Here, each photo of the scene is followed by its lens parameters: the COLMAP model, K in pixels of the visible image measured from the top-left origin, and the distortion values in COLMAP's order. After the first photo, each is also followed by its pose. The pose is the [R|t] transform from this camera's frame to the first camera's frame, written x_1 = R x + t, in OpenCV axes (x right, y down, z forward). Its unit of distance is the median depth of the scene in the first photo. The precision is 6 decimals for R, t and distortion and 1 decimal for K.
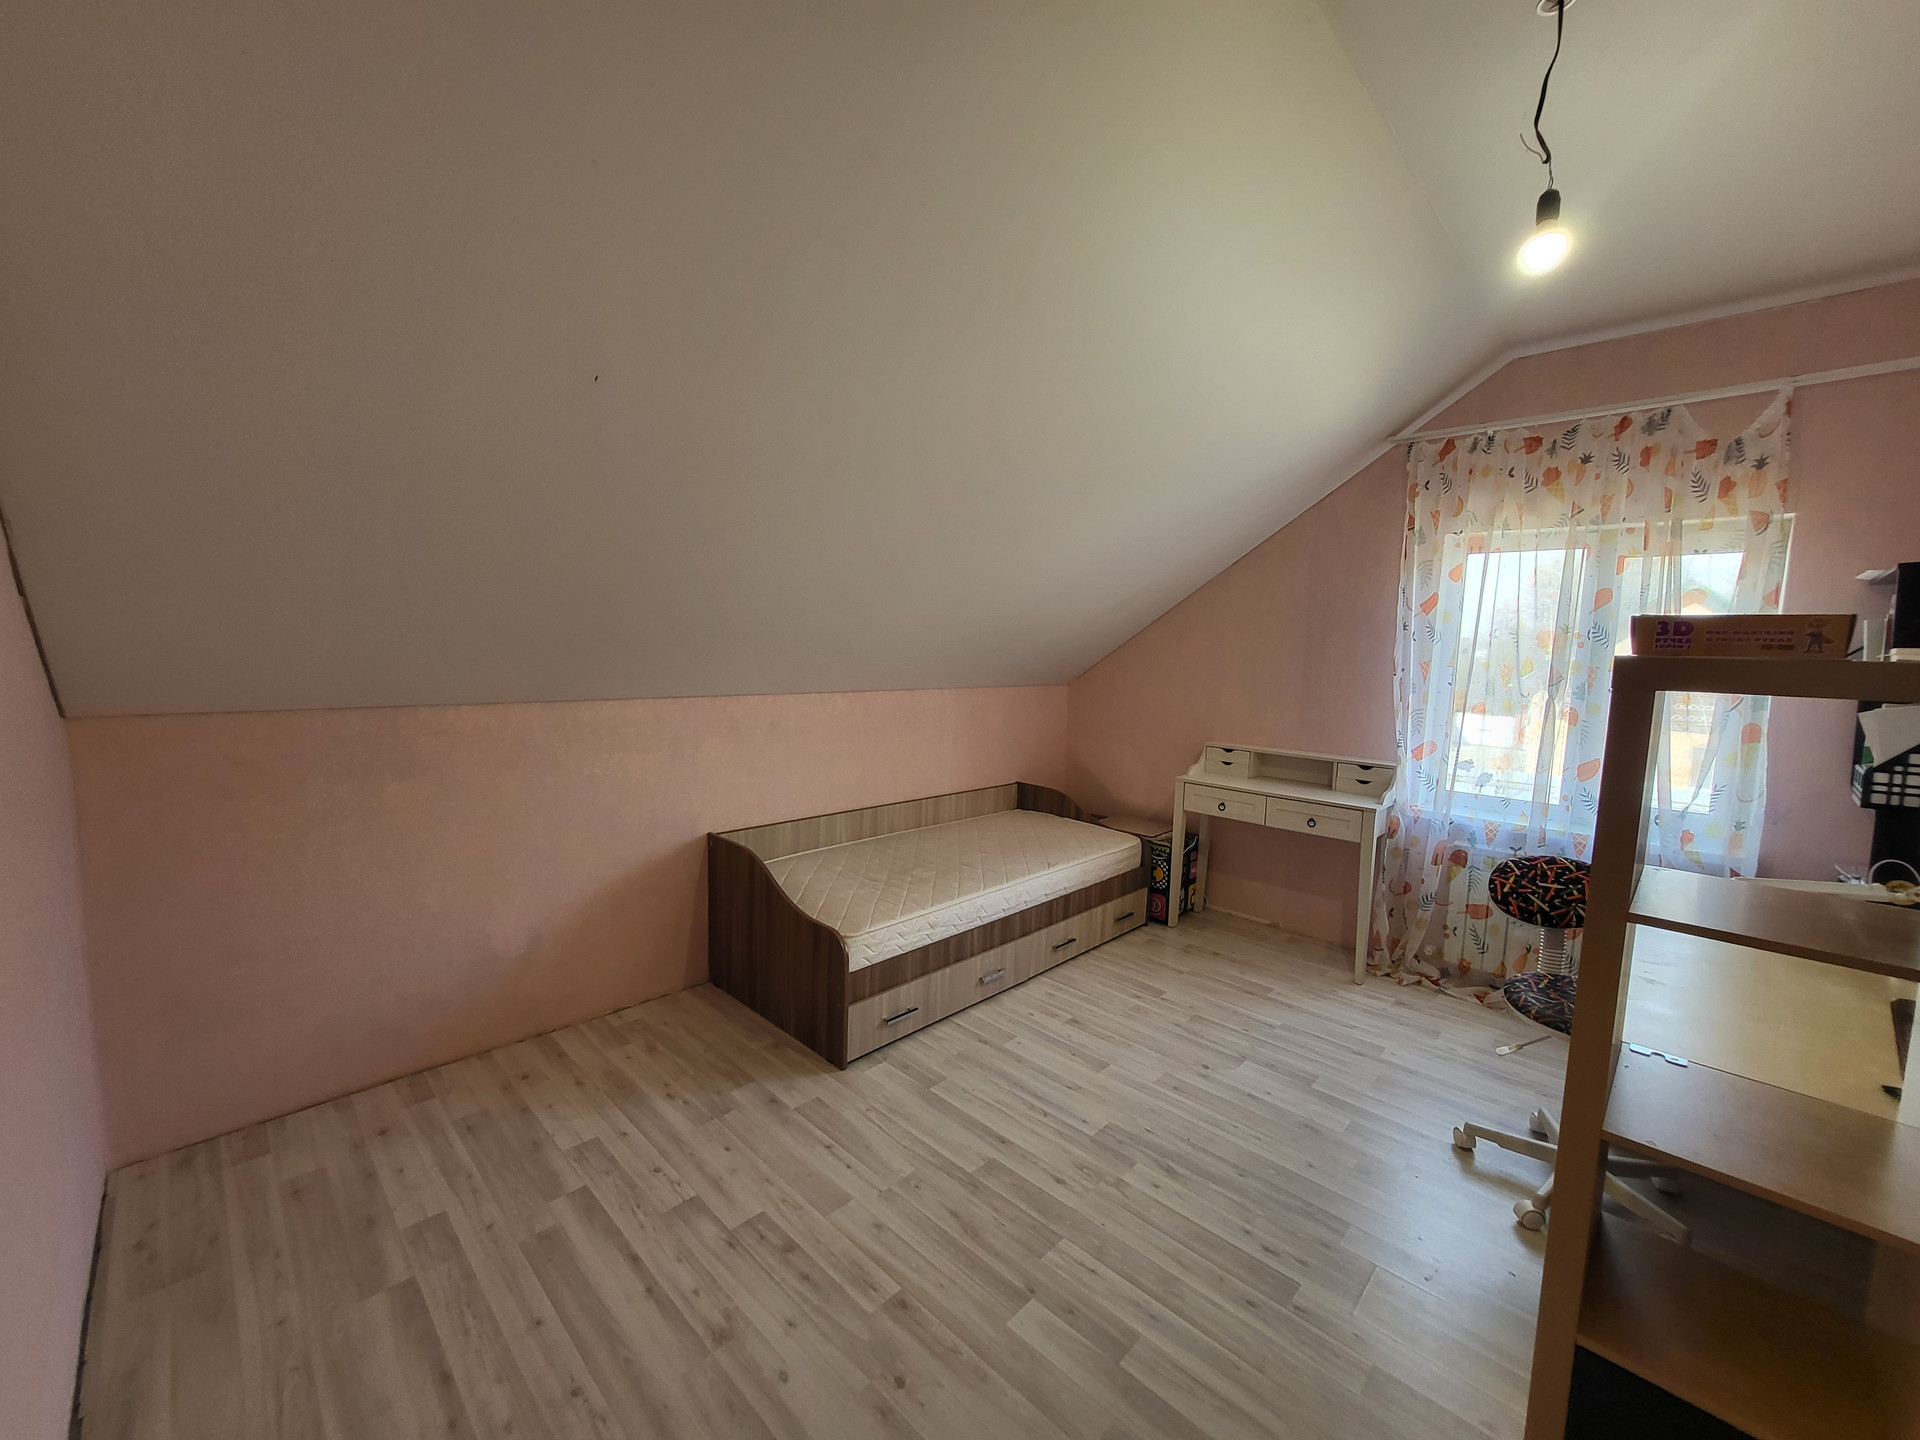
lens RADIAL K [[748.7, 0, 965.6], [0, 748.7, 720.7], [0, 0, 1]] dist [0.002162, 0.000073]
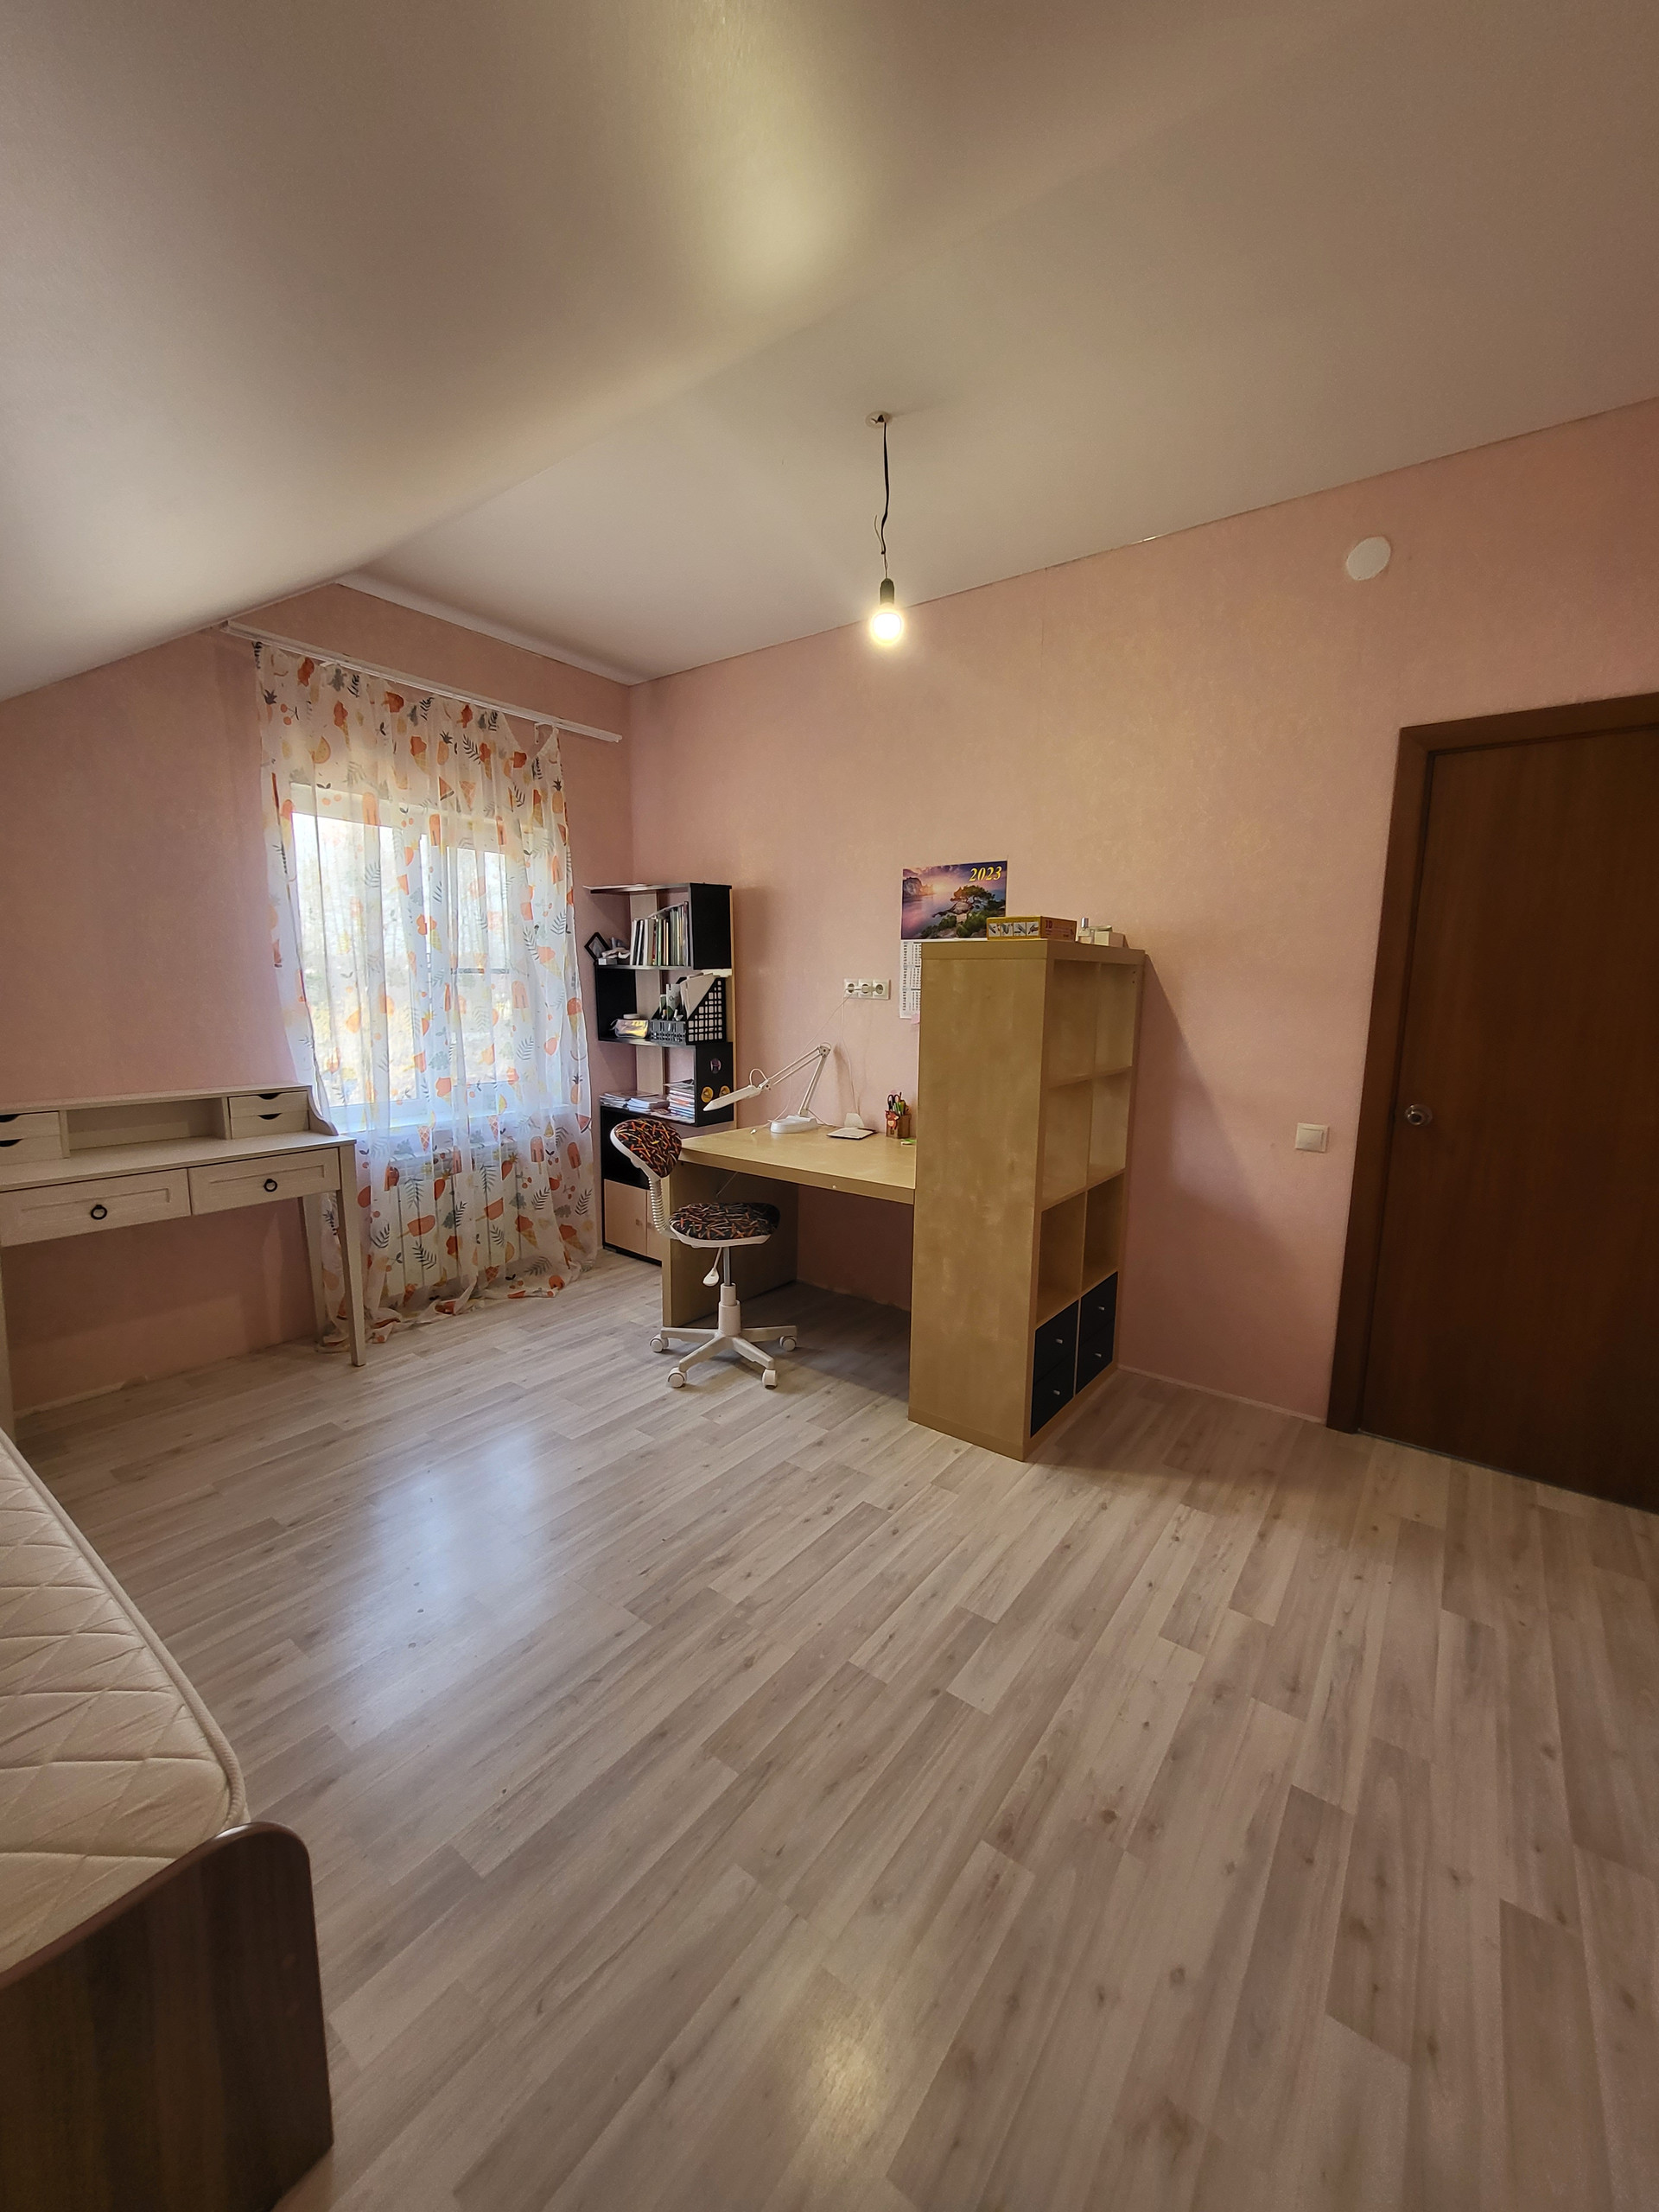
lens RADIAL K [[862.6, 0, 836.8], [0, 862.6, 1113.3], [0, 0, 1]] dist [0.002162, 0.000073]
pose [[-0.114455, -0.181768, 0.976658, -0.551206], [0.083089, 0.977922, 0.191740, -0.057093], [-0.989948, 0.103095, -0.096825, 0.854137]]
